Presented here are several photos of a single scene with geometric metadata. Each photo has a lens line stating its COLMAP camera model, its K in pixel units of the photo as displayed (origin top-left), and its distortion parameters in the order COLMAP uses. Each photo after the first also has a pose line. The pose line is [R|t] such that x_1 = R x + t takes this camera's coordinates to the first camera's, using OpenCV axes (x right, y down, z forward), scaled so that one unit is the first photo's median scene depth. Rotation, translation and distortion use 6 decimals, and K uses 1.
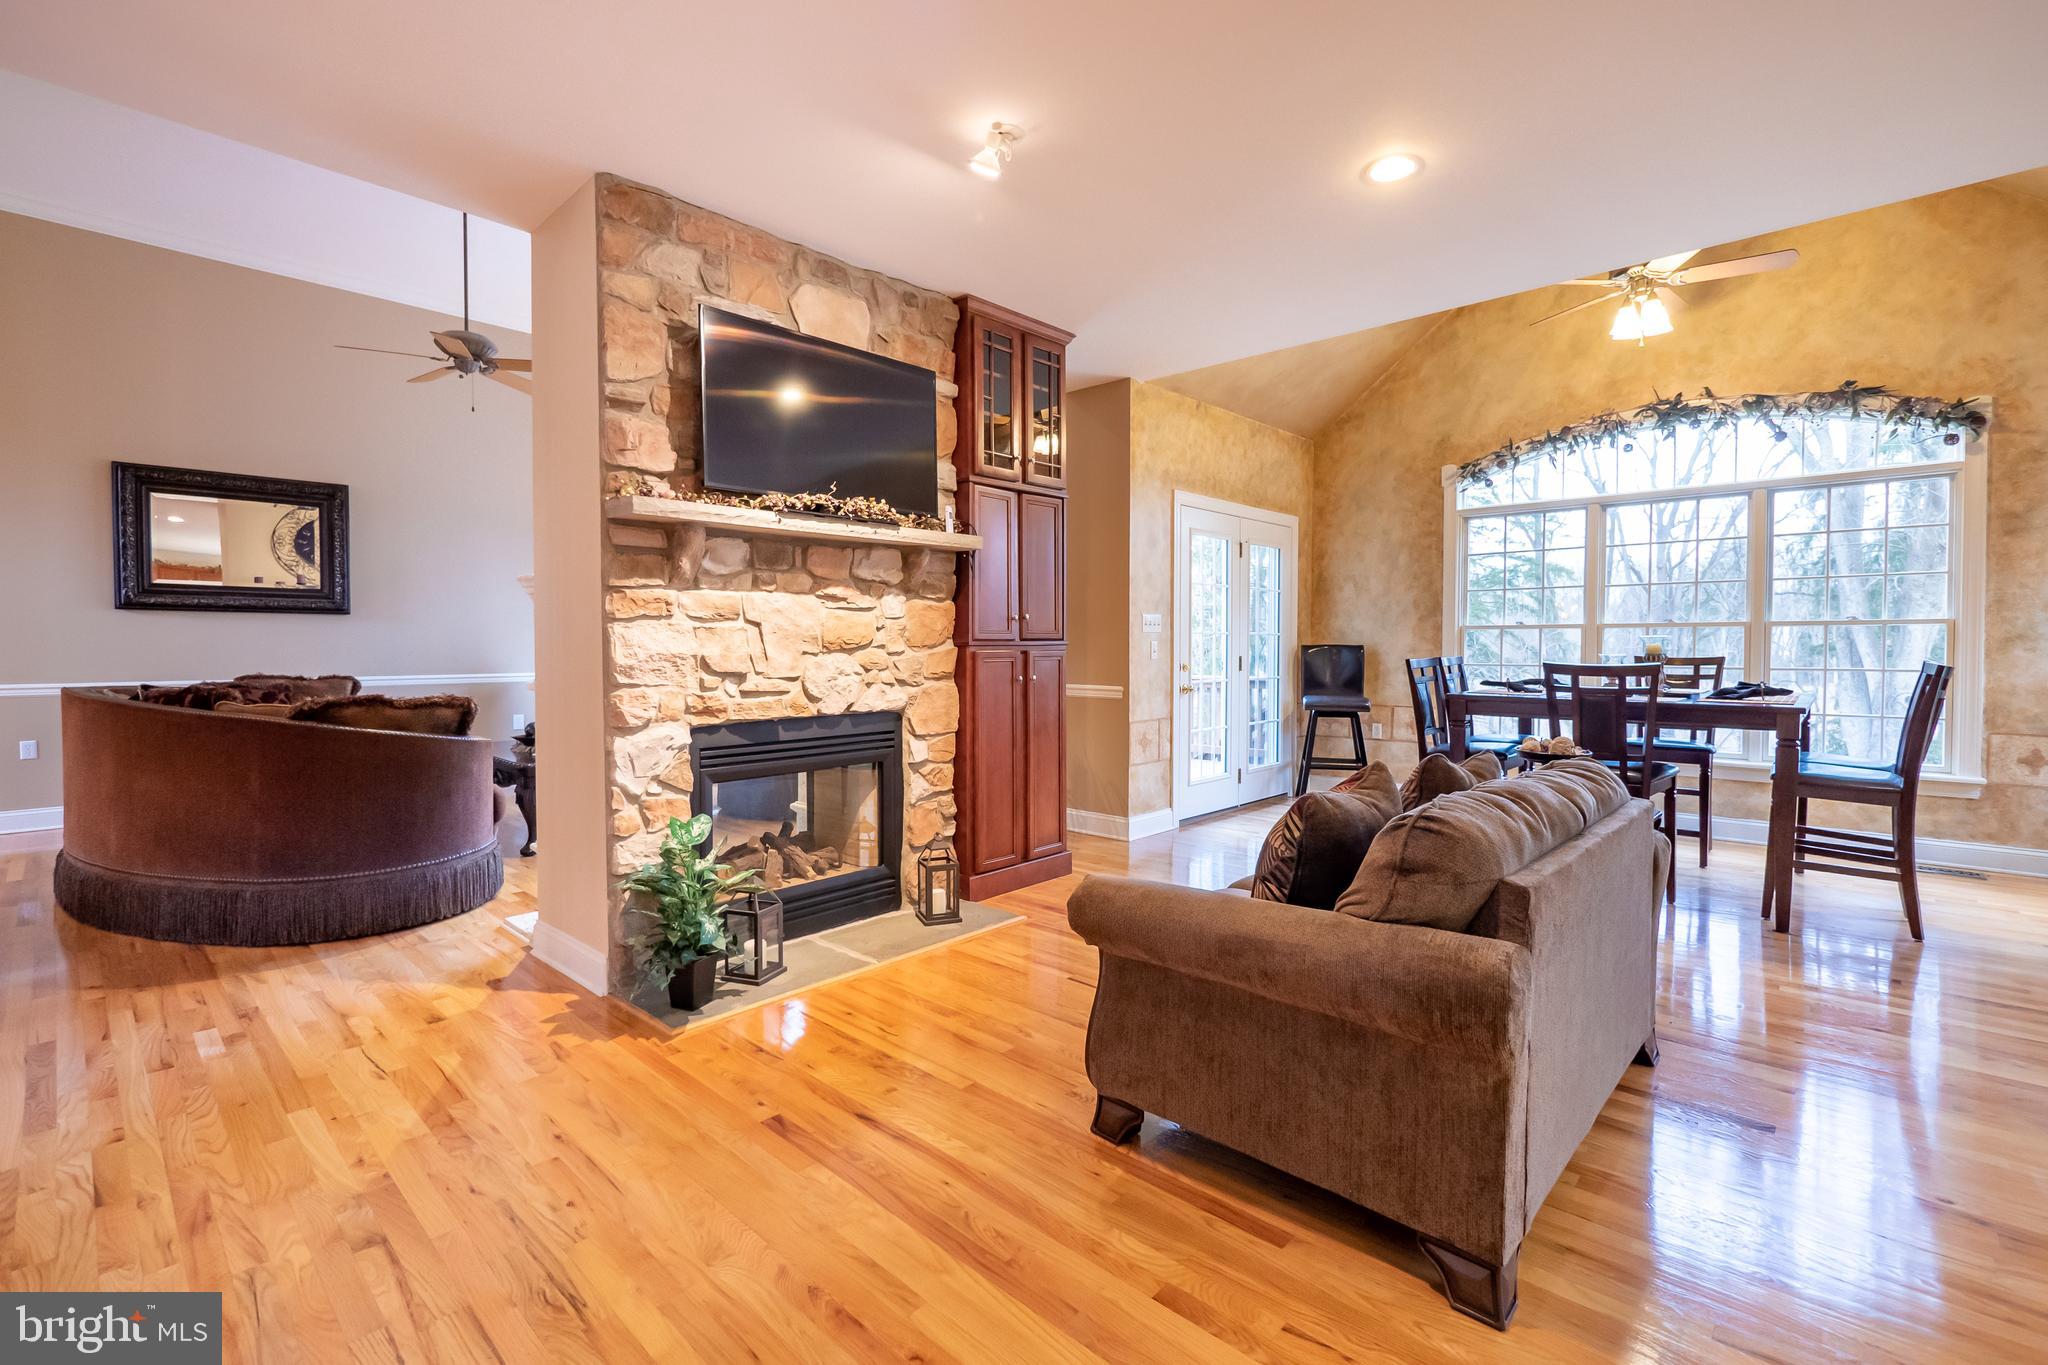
lens RADIAL K [[910.0, 0, 992.0], [0, 910.0, 670.8], [0, 0, 1]] dist [-0.006865, -0.000315]
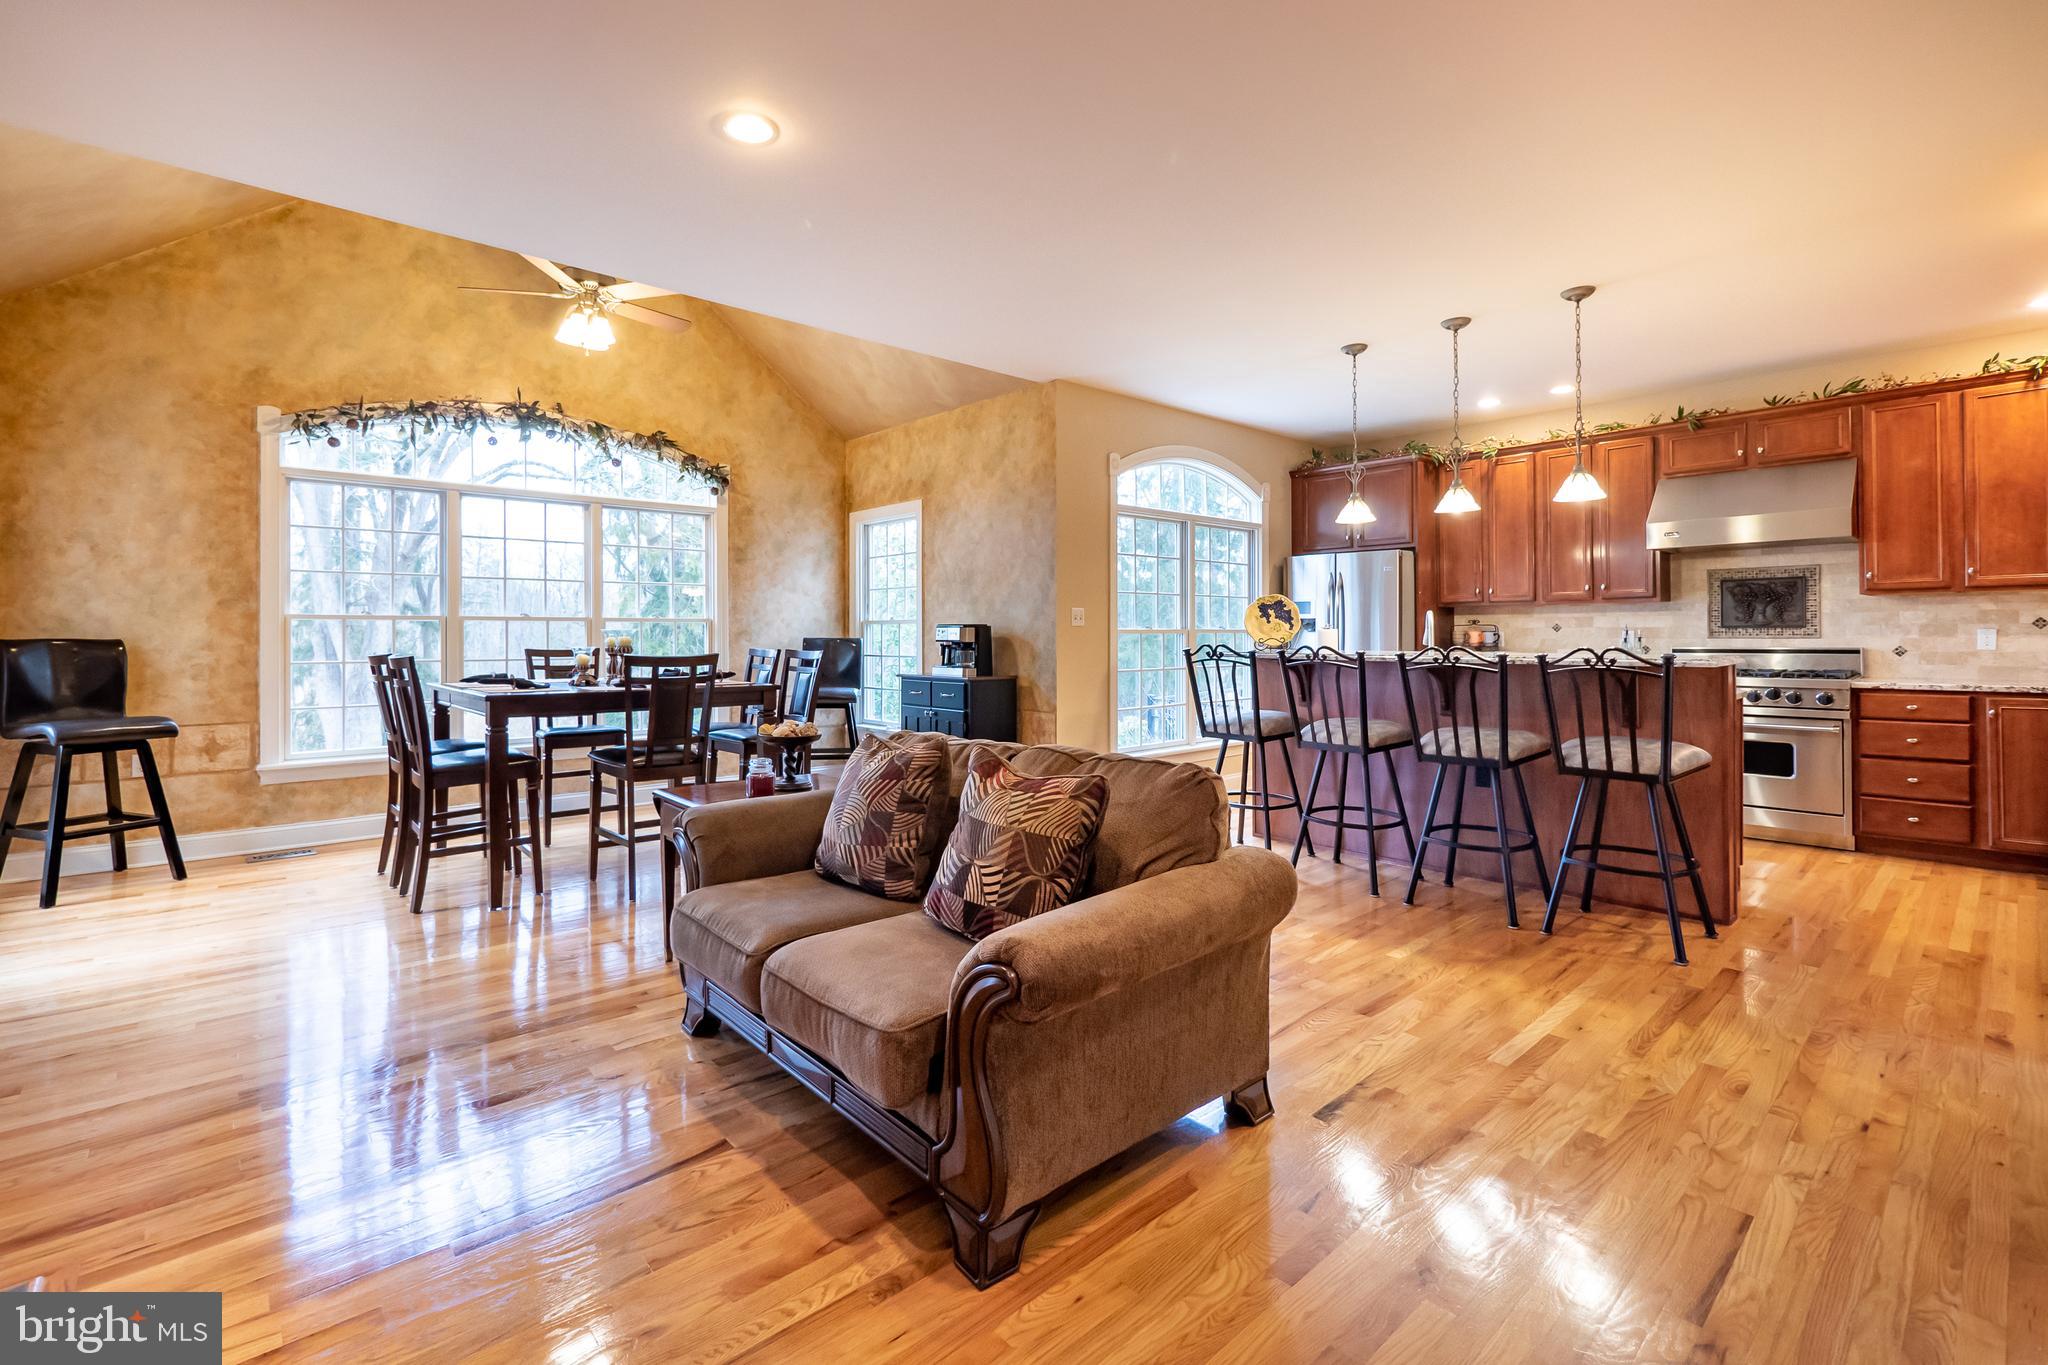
lens RADIAL K [[900.3, 0, 1021.8], [0, 900.3, 629.9], [0, 0, 1]] dist [0.006926, -0.003273]
pose [[0.068931, 0.006406, 0.997601, -0.337704], [0.031095, 0.999480, -0.008566, -0.014783], [-0.997137, 0.031611, 0.068696, 0.480661]]
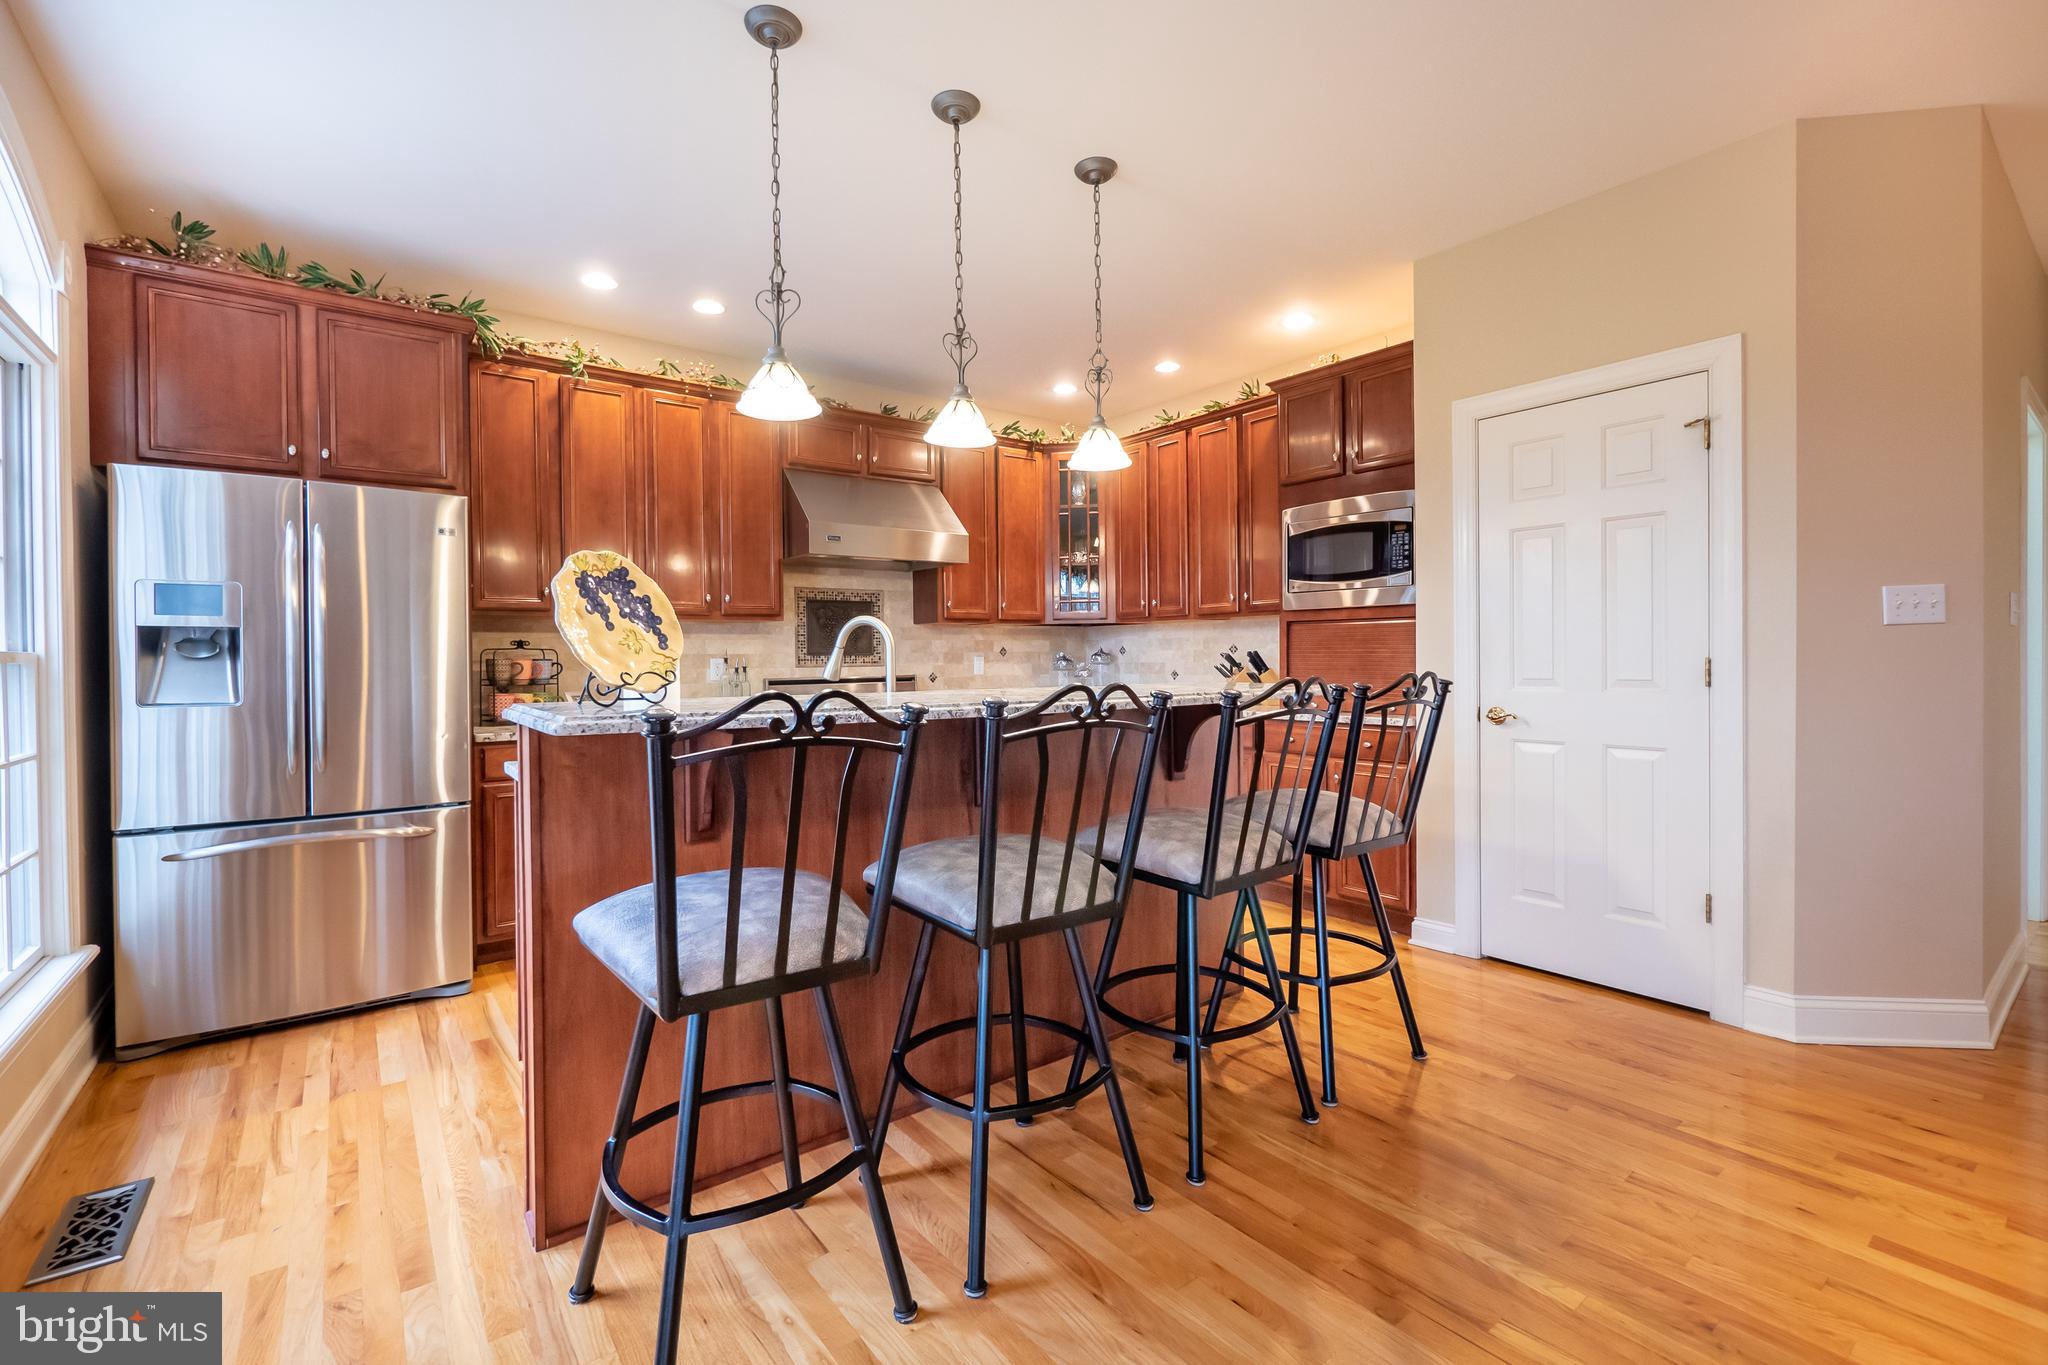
lens RADIAL K [[887.9, 0, 1012.4], [0, 887.9, 666.3], [0, 0, 1]] dist [-0.000822, -0.000055]
pose [[-0.988870, 0.011814, 0.148312, 0.688690], [0.017031, 0.999278, 0.033961, -0.017261], [-0.147804, 0.036109, -0.988357, 0.628572]]
